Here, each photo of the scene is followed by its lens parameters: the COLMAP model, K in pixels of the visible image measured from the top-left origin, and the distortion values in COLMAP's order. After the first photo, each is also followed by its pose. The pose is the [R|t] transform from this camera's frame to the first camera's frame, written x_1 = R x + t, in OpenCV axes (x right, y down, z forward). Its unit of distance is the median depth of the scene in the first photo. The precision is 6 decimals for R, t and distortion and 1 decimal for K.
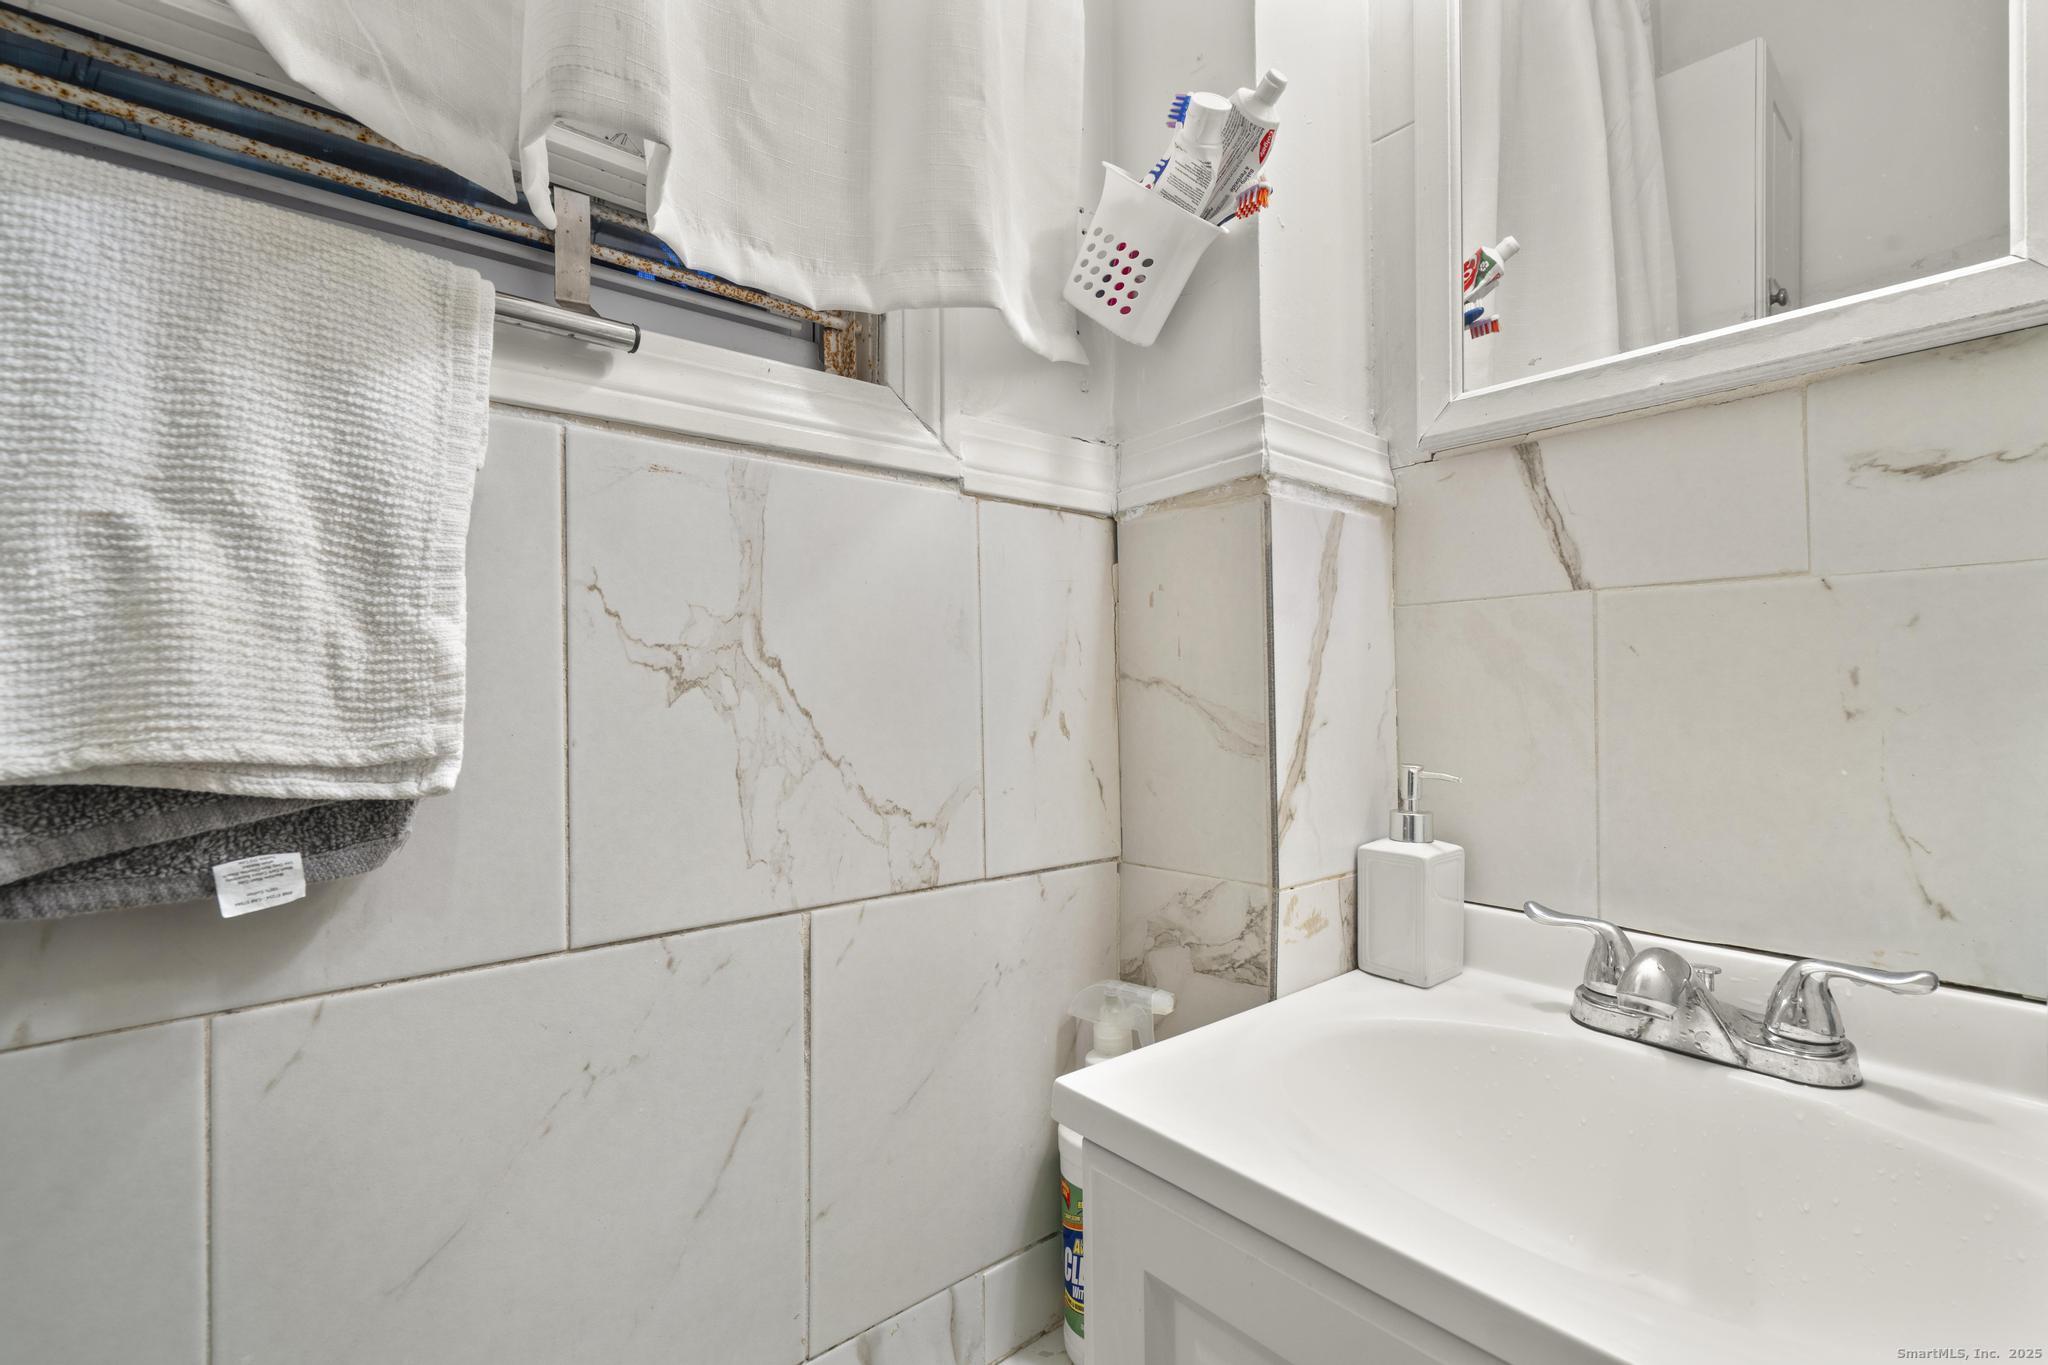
lens RADIAL K [[922.8, 0, 1028.2], [0, 922.8, 685.6], [0, 0, 1]] dist [-0.005759, 0.001699]
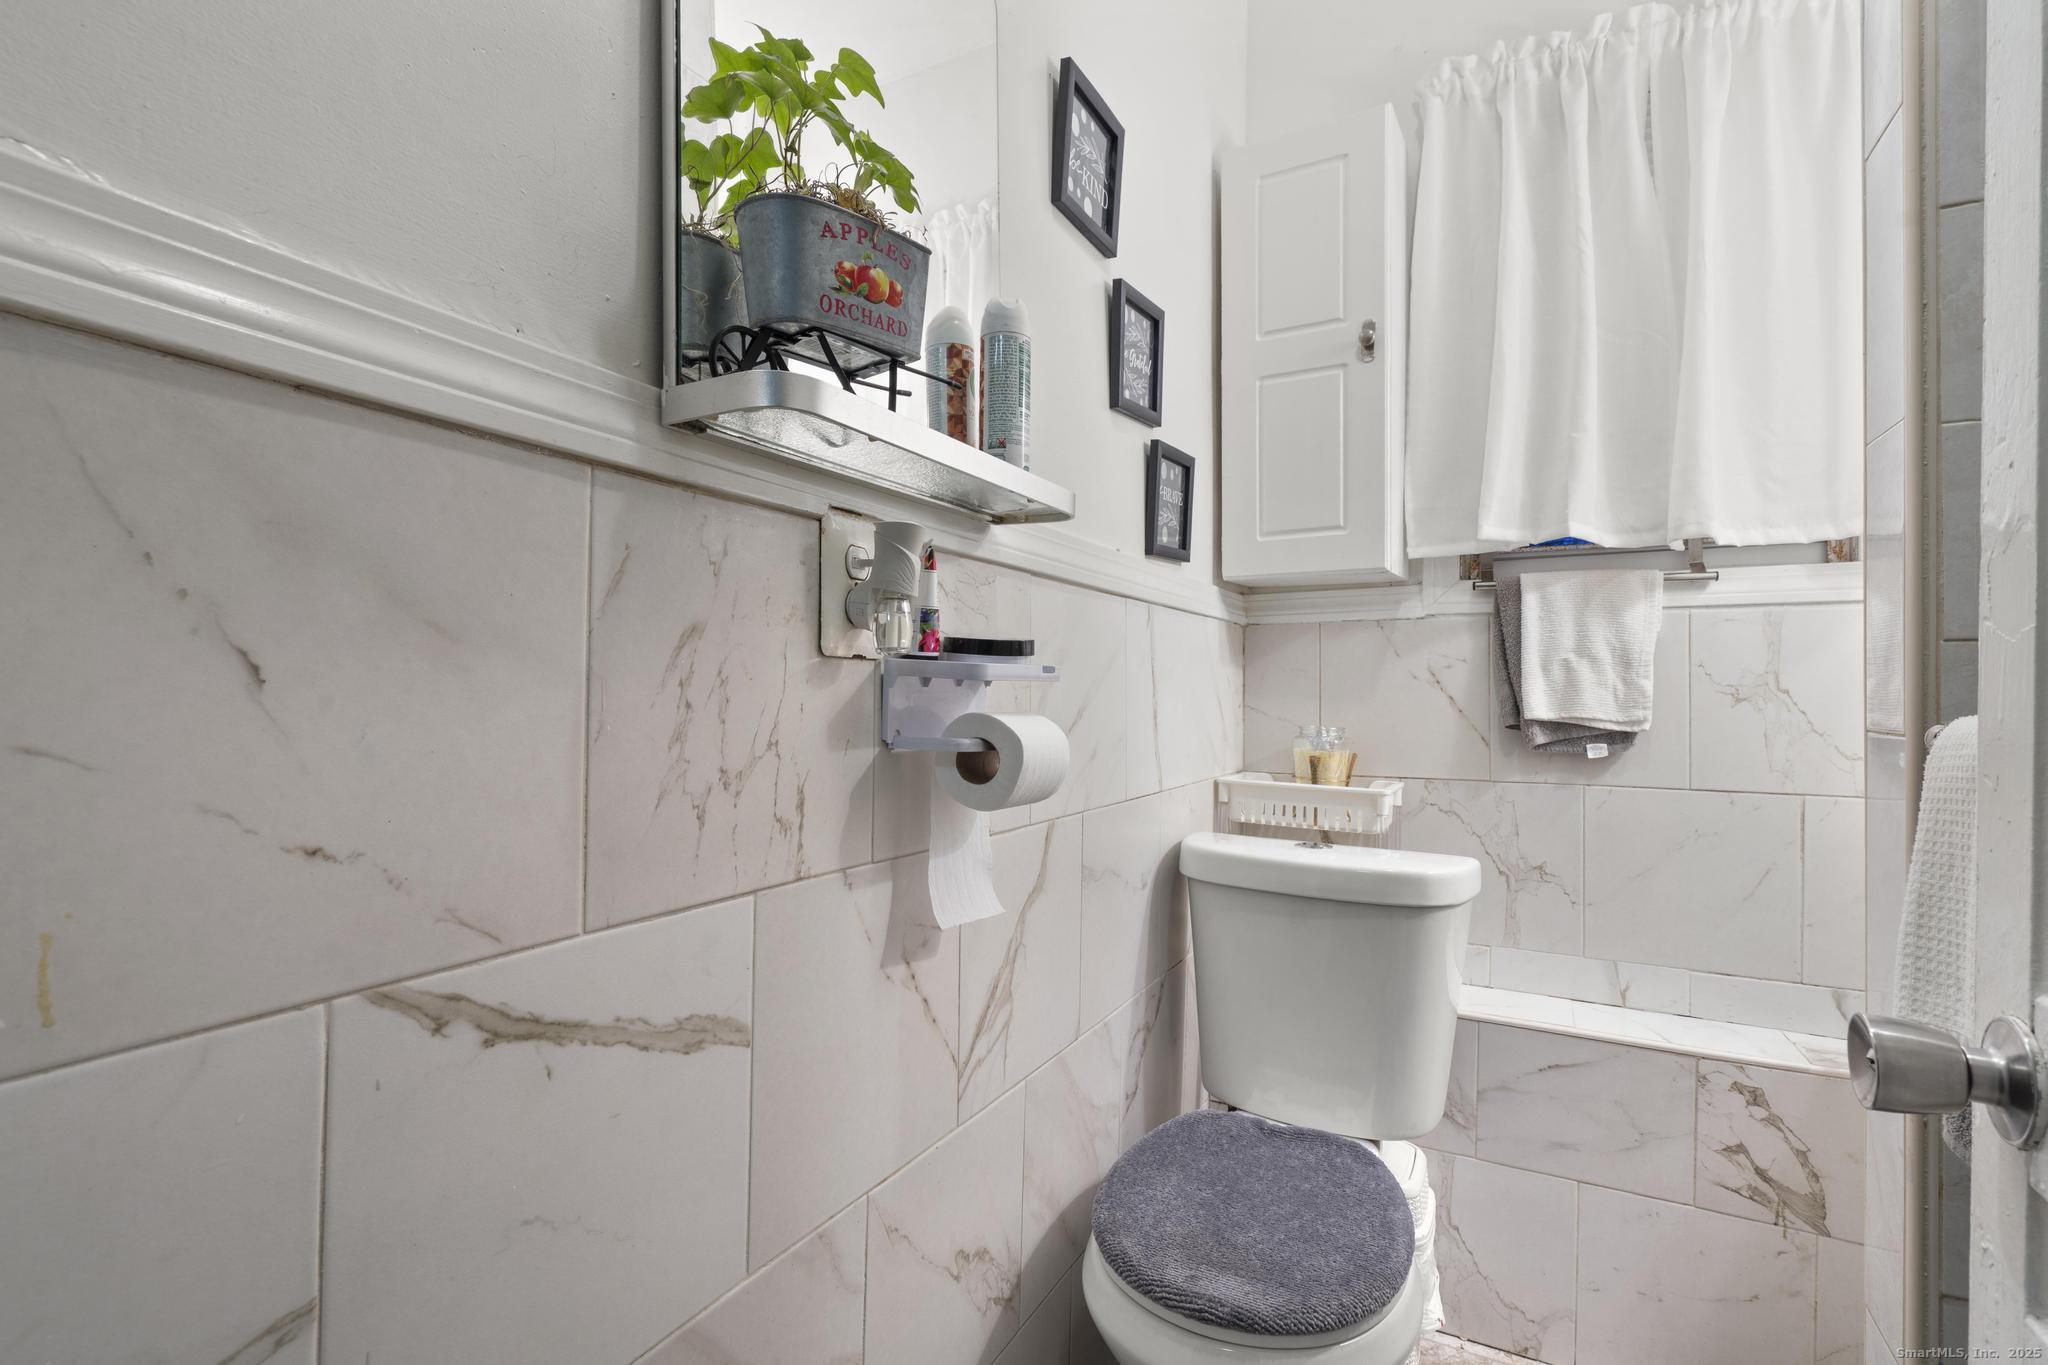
lens RADIAL K [[922.8, 0, 1026.0], [0, 922.8, 678.0], [0, 0, 1]] dist [-0.005759, 0.001699]
pose [[0.368166, -0.001298, -0.929759, 1.688247], [-0.003174, 0.999991, -0.002653, -0.064259], [0.929755, 0.003928, 0.368159, -2.387257]]
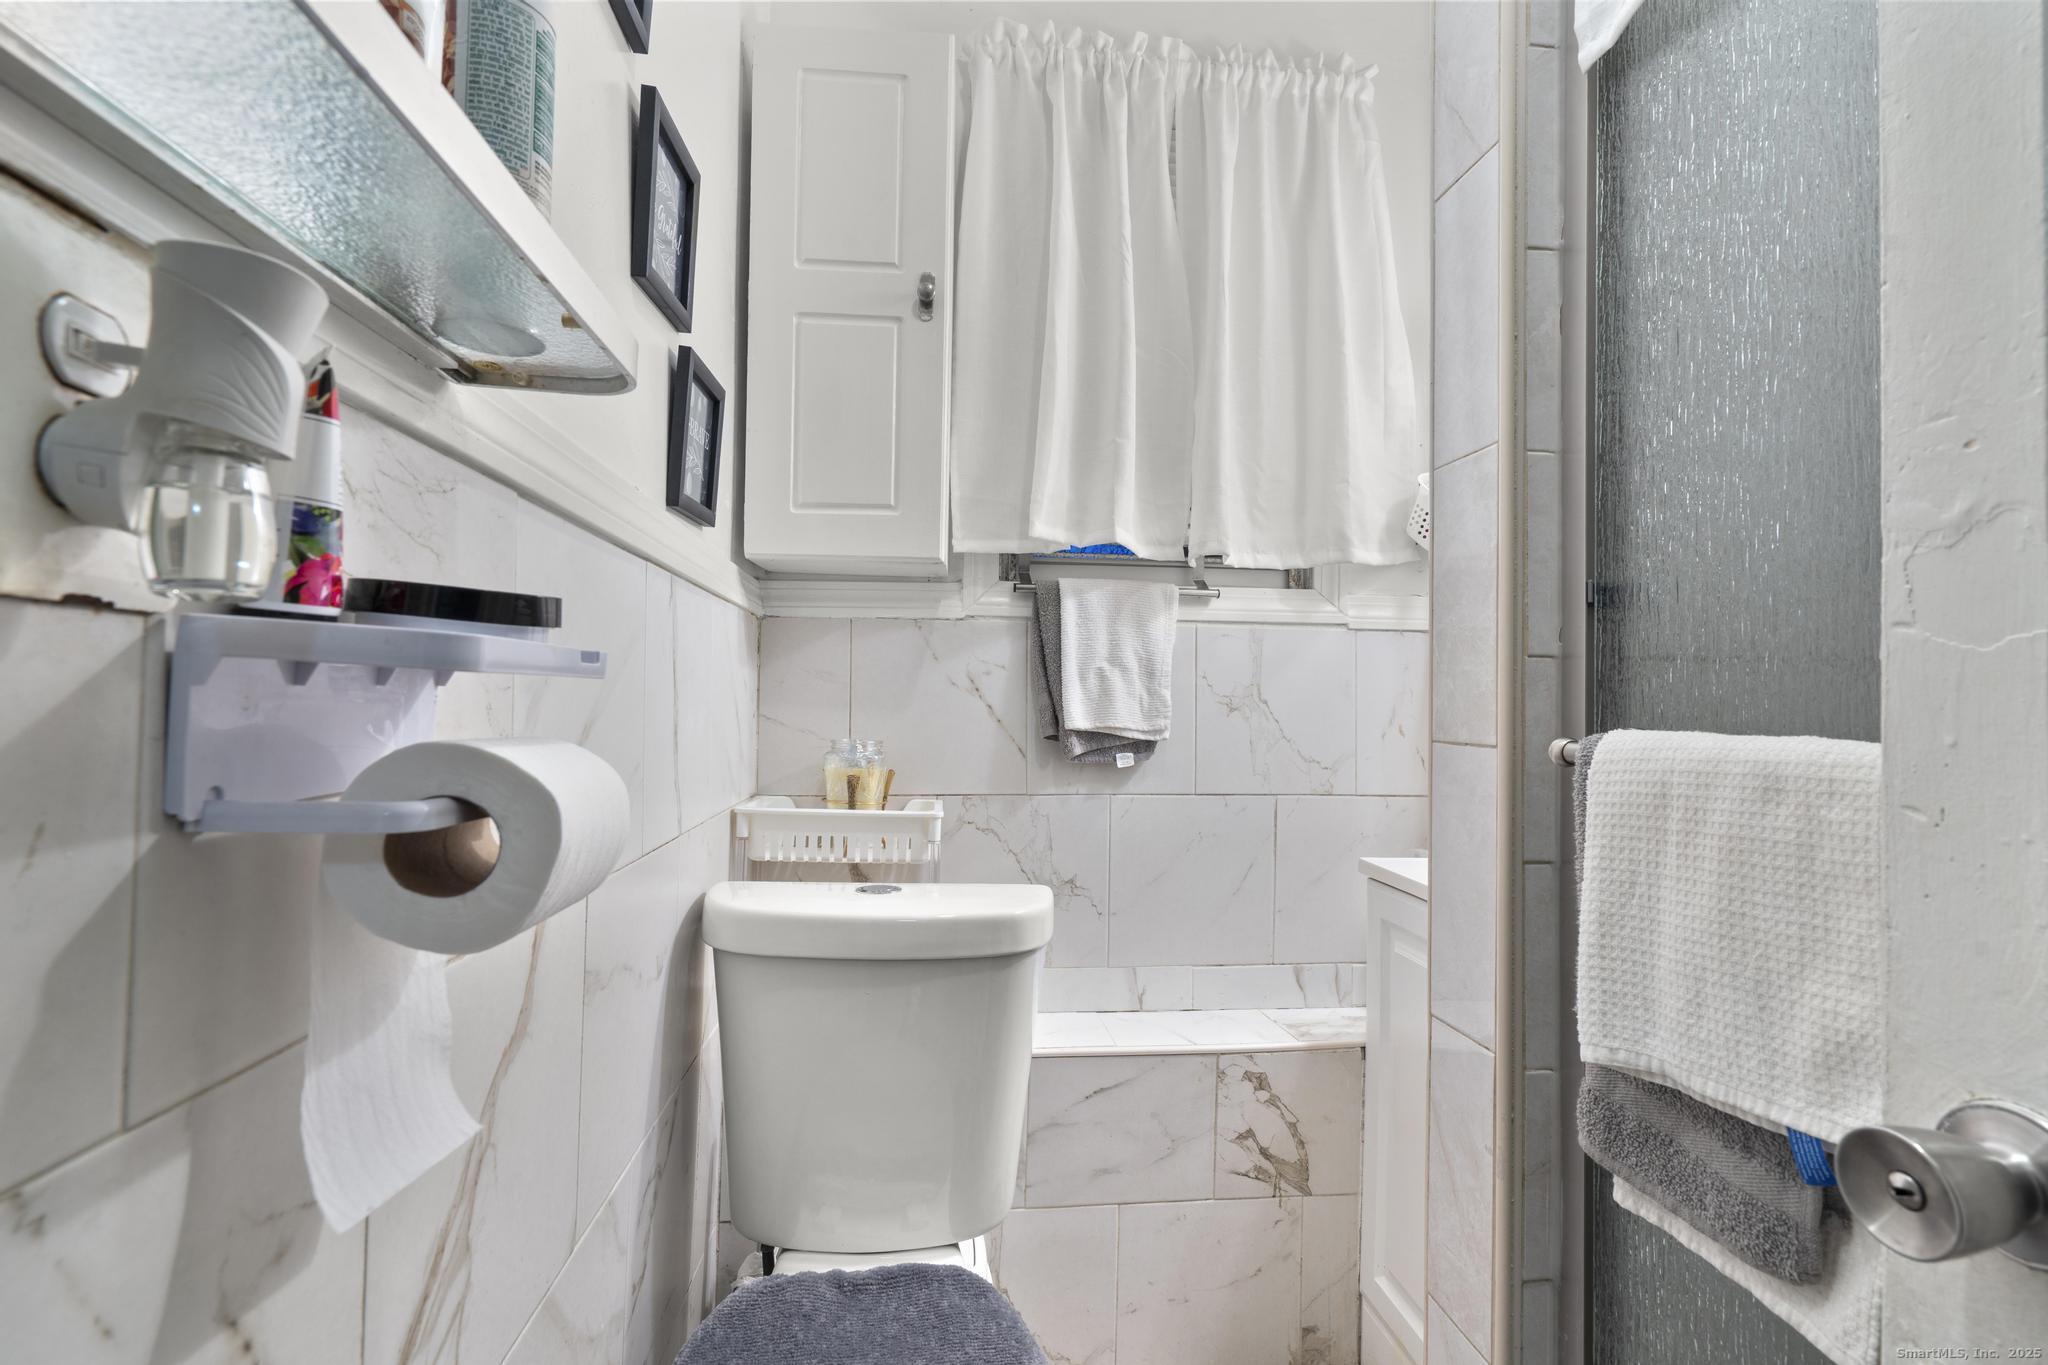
lens RADIAL K [[922.8, 0, 1026.2], [0, 922.8, 681.3], [0, 0, 1]] dist [-0.005759, 0.001699]
pose [[0.828719, 0.008354, -0.559603, 0.889746], [-0.017836, 0.999775, -0.011488, -0.055927], [0.559381, 0.019501, 0.828681, -2.210160]]
